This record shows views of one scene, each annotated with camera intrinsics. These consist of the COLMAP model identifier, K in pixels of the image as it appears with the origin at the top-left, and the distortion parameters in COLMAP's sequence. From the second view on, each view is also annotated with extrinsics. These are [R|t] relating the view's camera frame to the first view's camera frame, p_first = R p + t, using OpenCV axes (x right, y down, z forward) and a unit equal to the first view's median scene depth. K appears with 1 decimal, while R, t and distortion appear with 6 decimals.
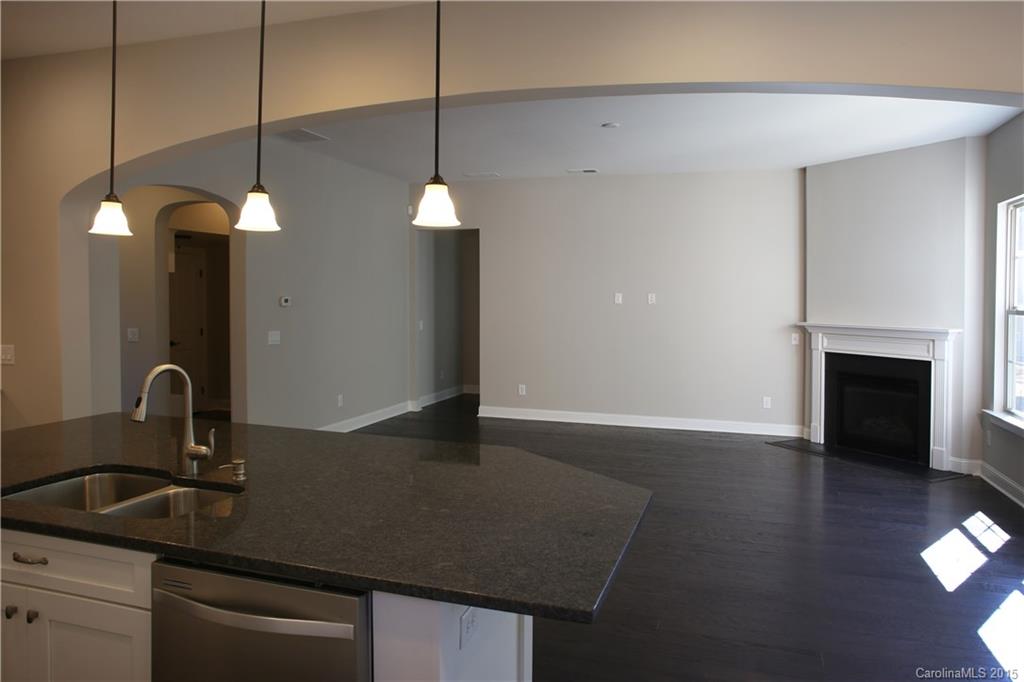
lens RADIAL K [[762.4, 0, 512.8], [0, 762.4, 315.2], [0, 0, 1]] dist [0.000152, -0.000039]
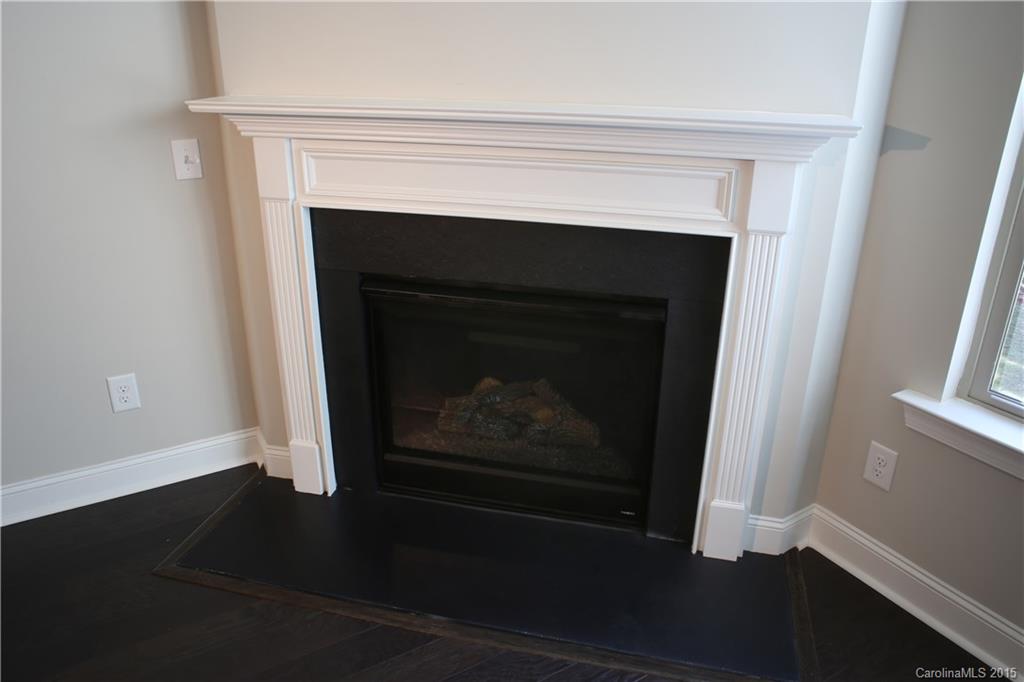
lens RADIAL K [[716.8, 0, 512.0], [0, 716.8, 341.0], [0, 0, 1]] dist [-0.048064, 0.000199]
pose [[0.675046, -0.267089, 0.687733, 0.268074], [0.012074, 0.936045, 0.351673, 0.002731], [-0.737677, -0.229092, 0.635099, 0.772674]]
